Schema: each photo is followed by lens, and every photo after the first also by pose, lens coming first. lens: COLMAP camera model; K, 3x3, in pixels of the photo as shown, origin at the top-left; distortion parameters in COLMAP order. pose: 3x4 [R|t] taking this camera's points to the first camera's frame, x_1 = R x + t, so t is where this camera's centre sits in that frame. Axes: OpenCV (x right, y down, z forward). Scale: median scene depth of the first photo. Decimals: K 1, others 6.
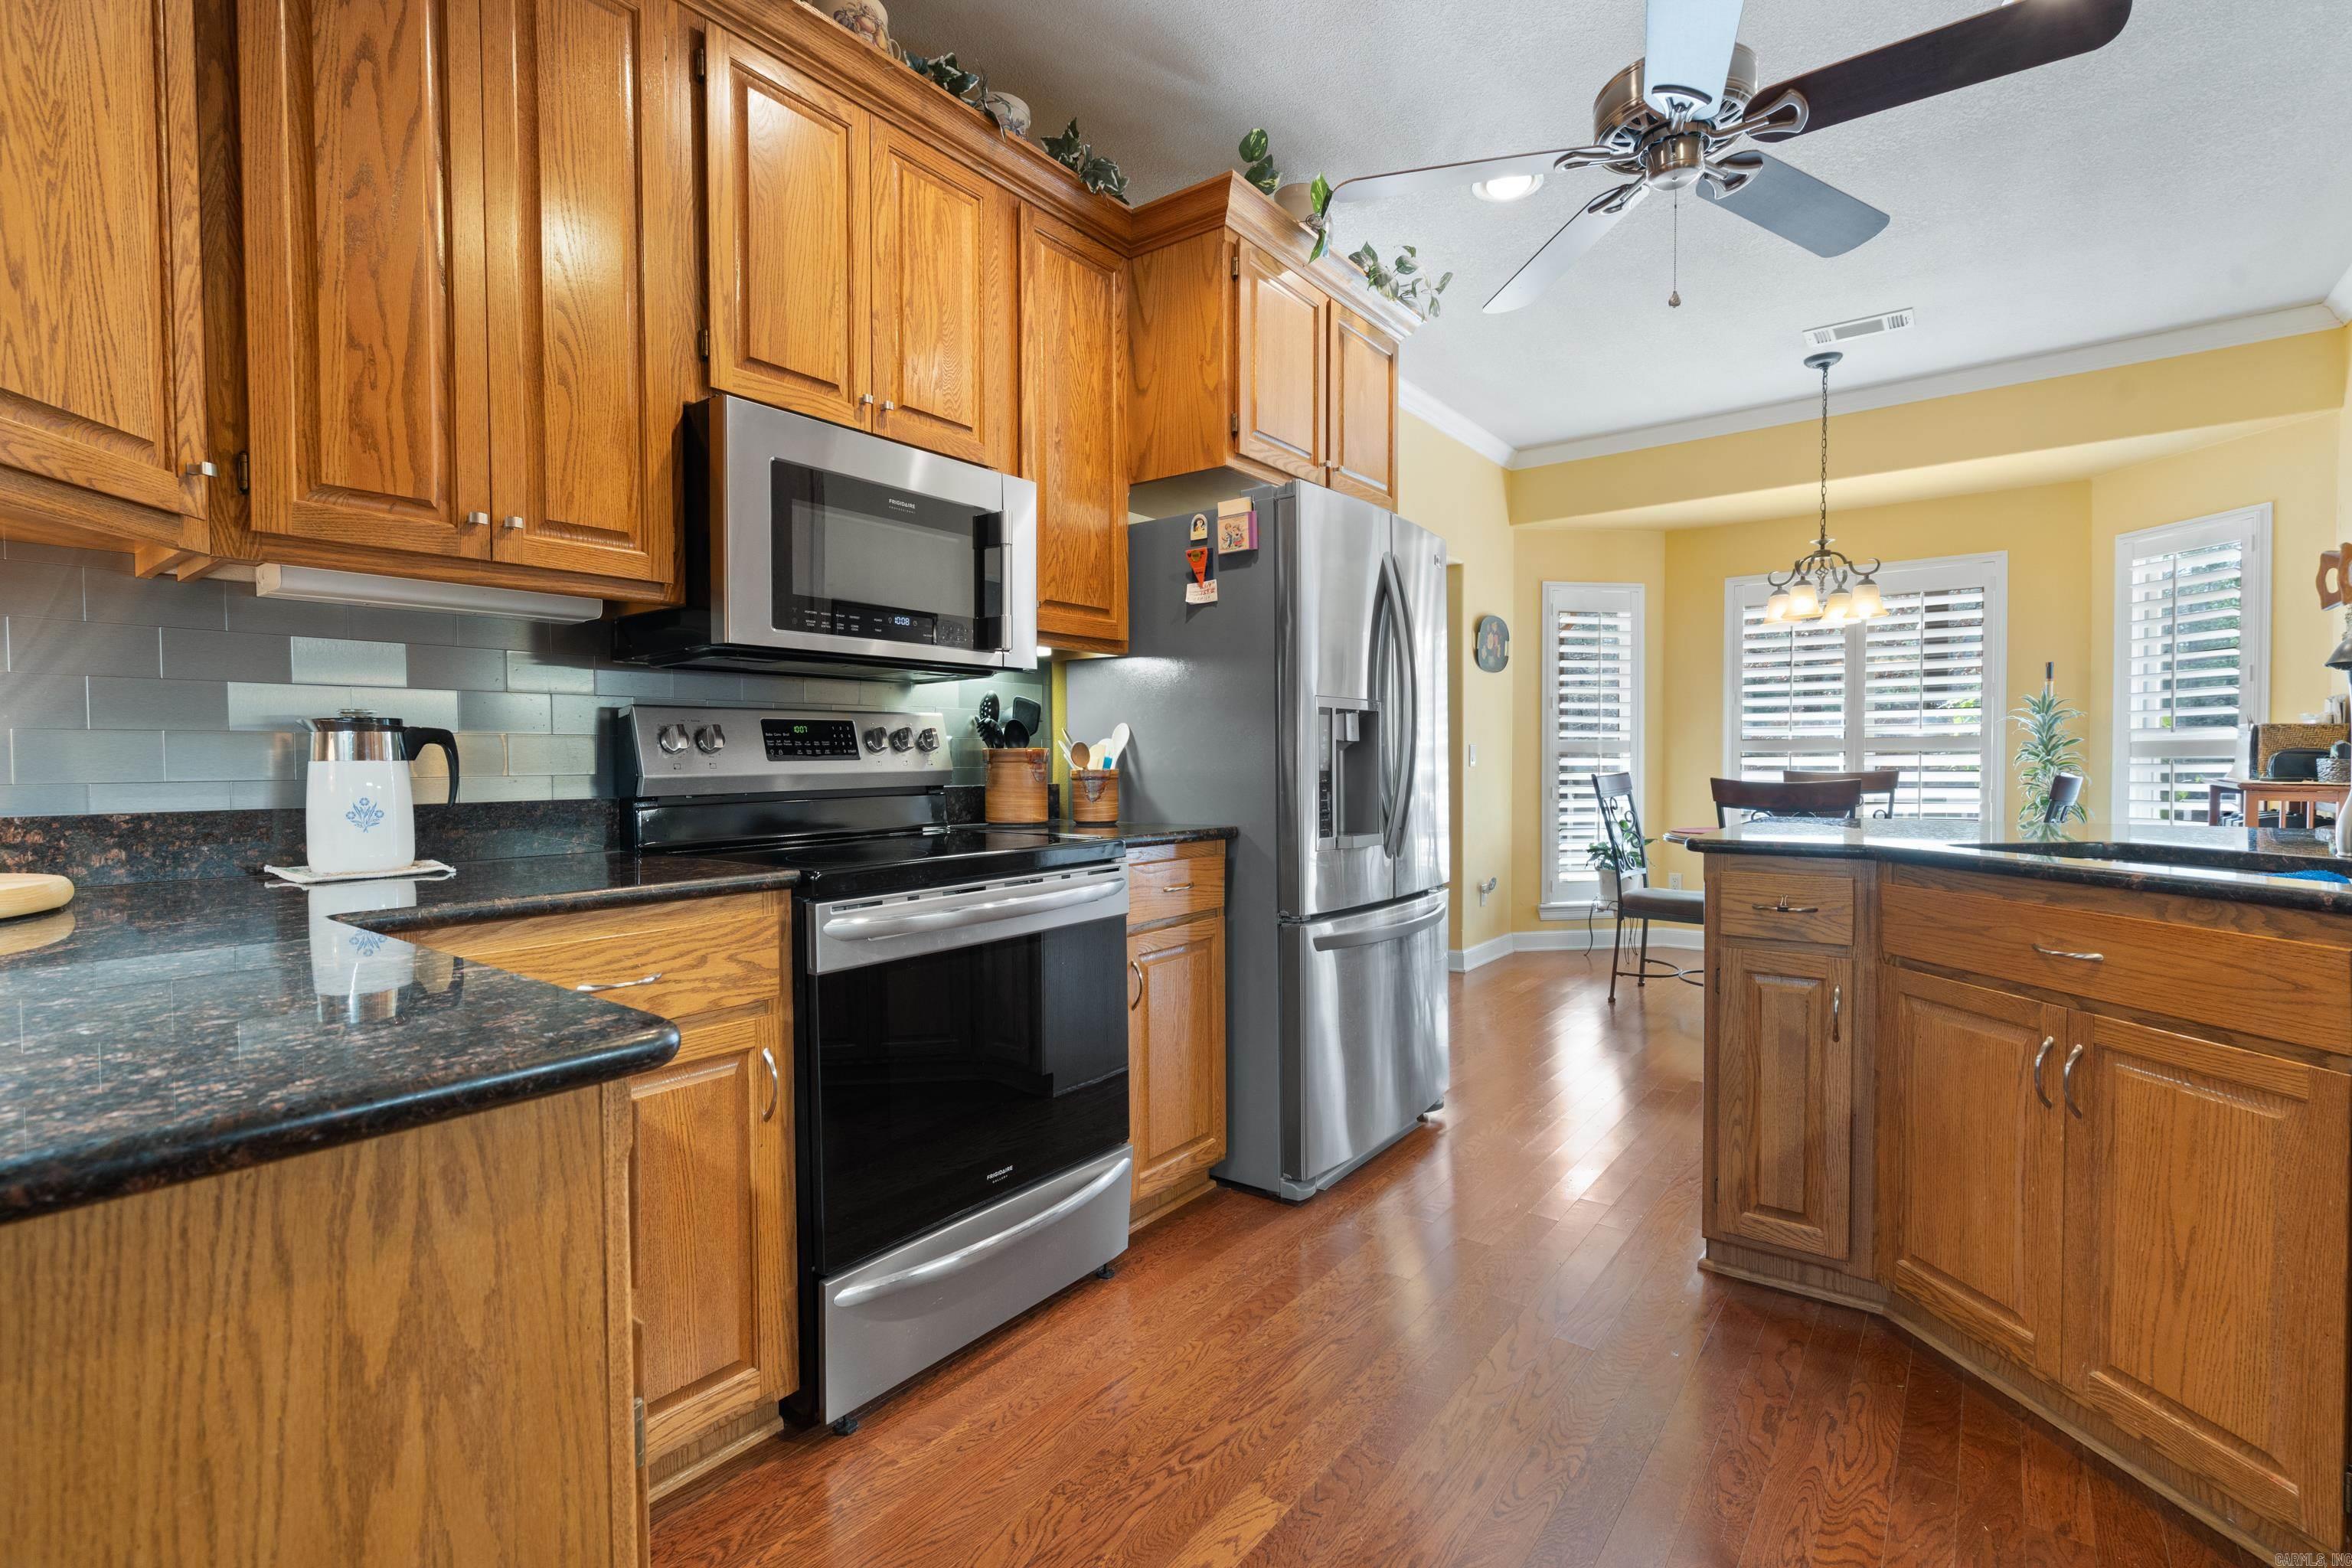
lens RADIAL K [[1061.3, 0, 1169.8], [0, 1061.3, 787.1], [0, 0, 1]] dist [-0.006492, 0.002831]
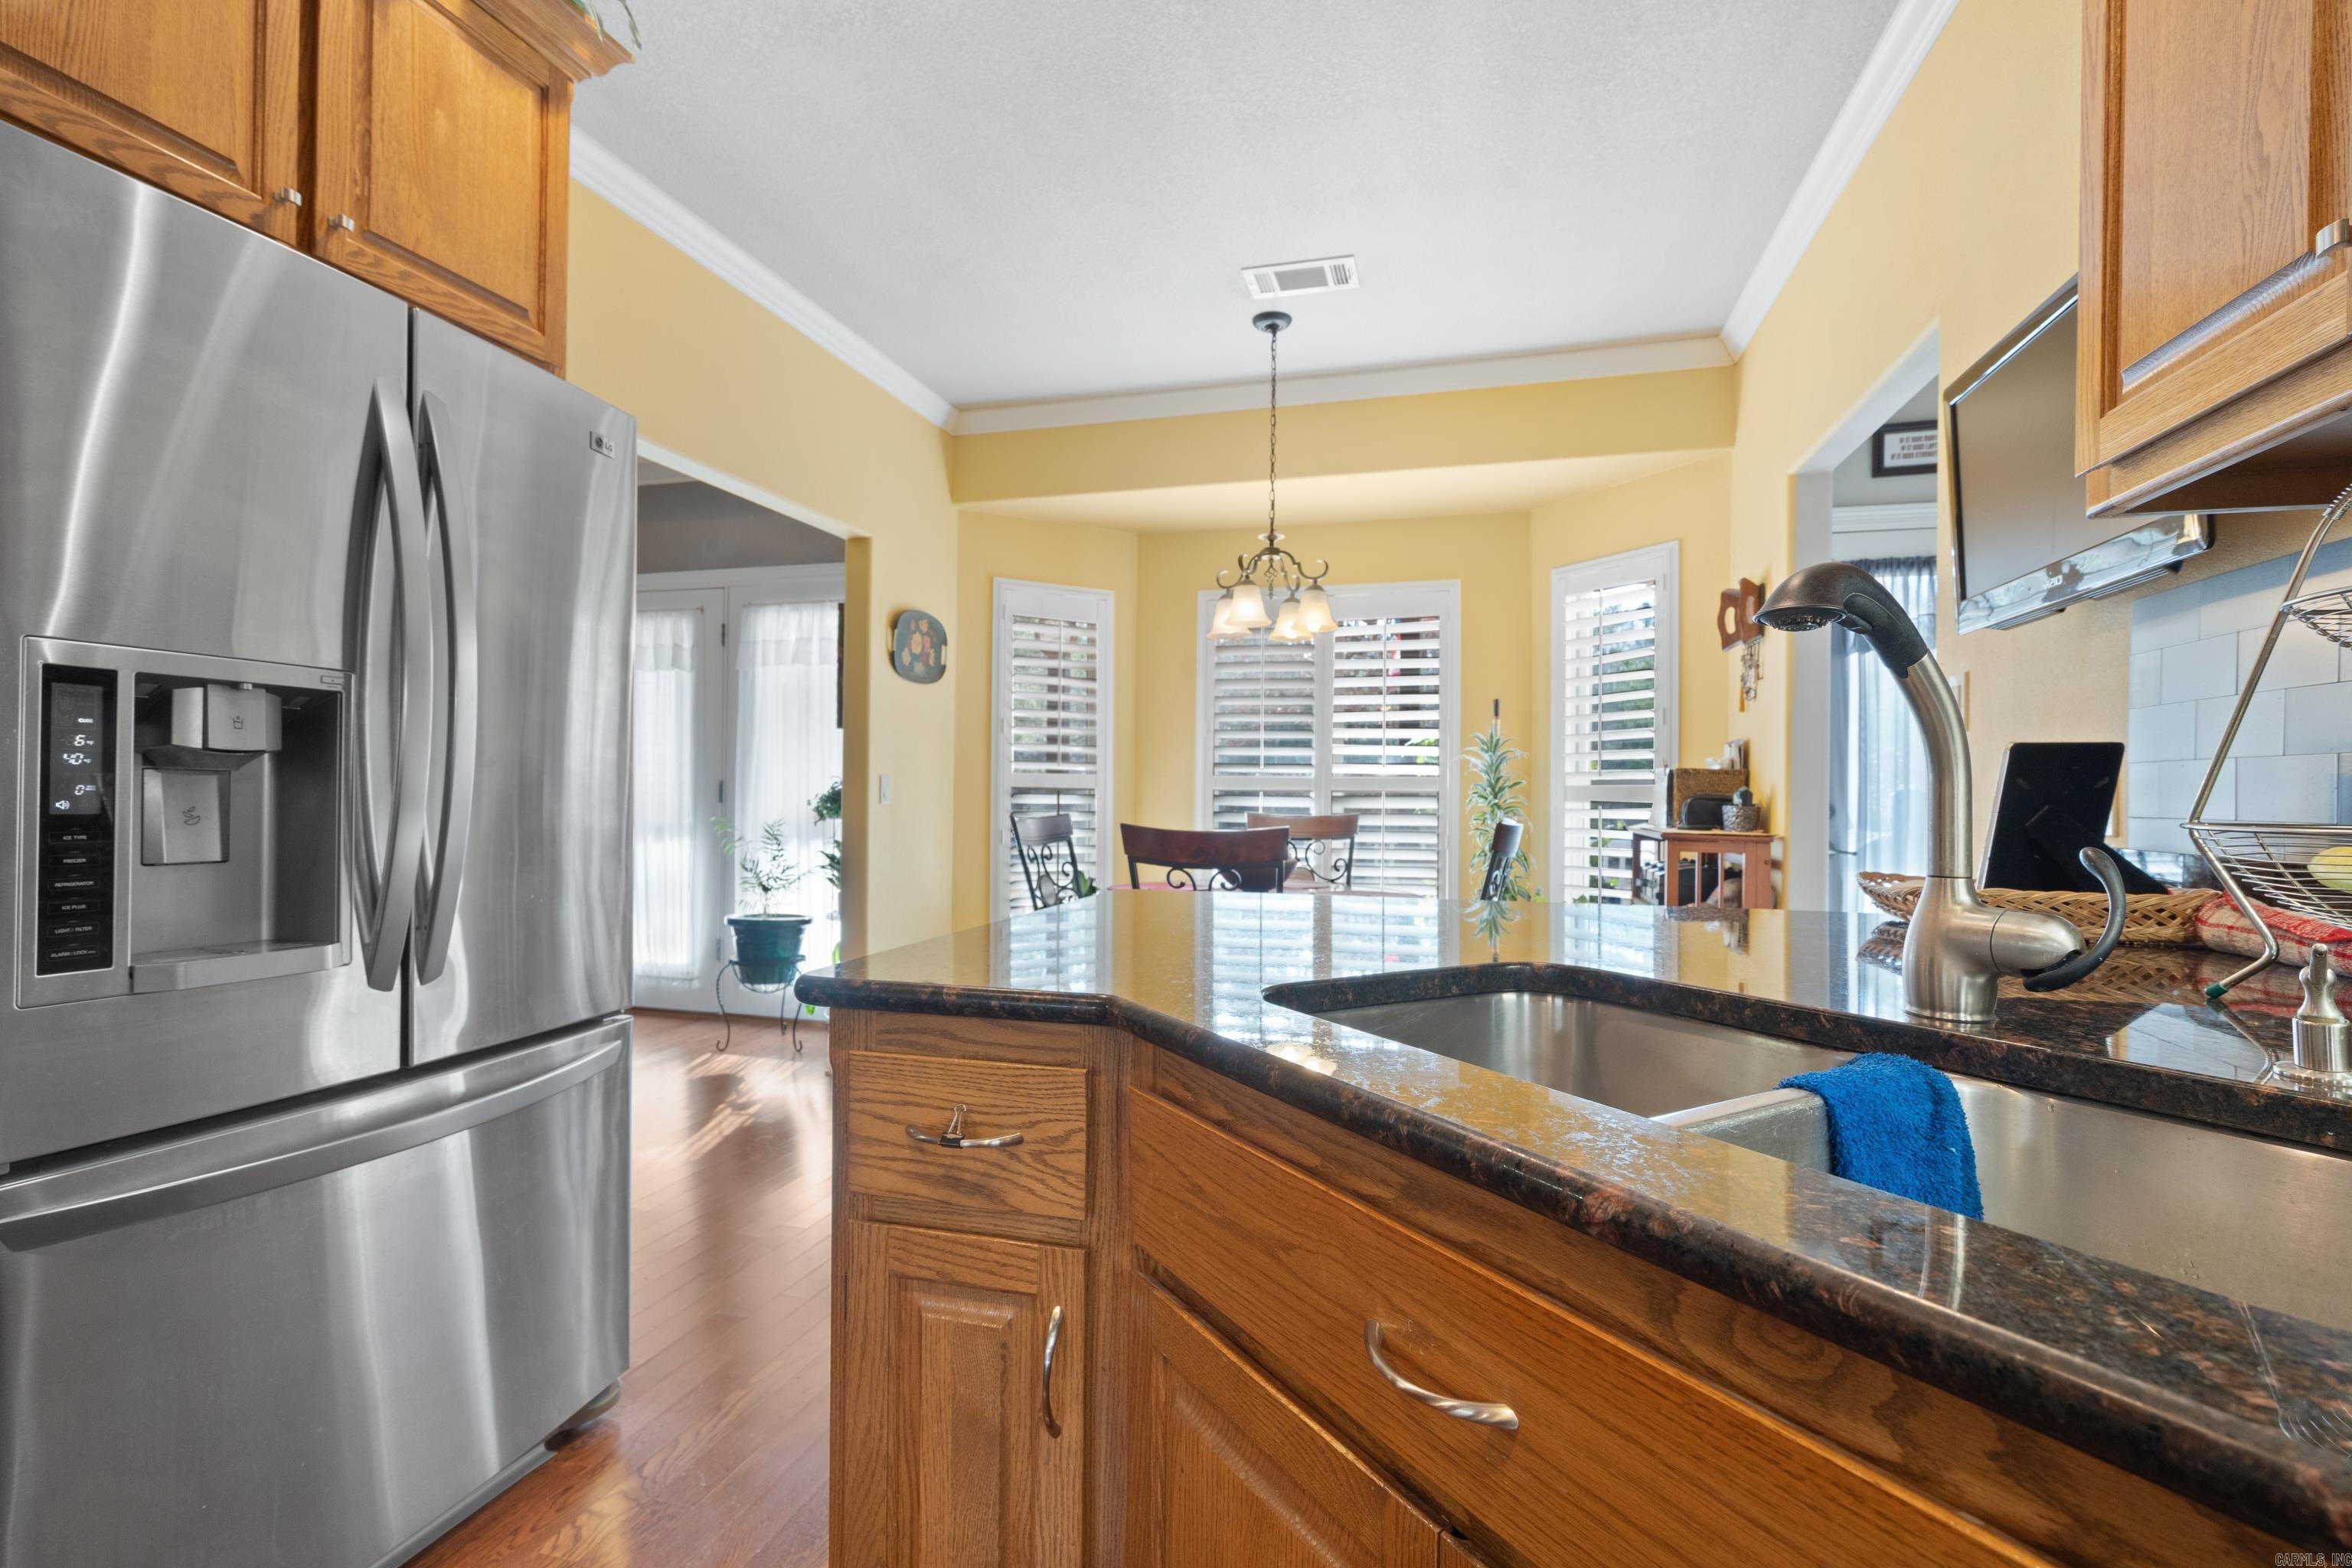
lens RADIAL K [[1061.3, 0, 1176.7], [0, 1061.3, 787.8], [0, 0, 1]] dist [-0.006492, 0.002831]
pose [[0.925892, 0.016440, 0.377430, 0.241091], [-0.004715, 0.999478, -0.031971, -0.009059], [-0.377759, 0.027822, 0.925486, 0.267954]]
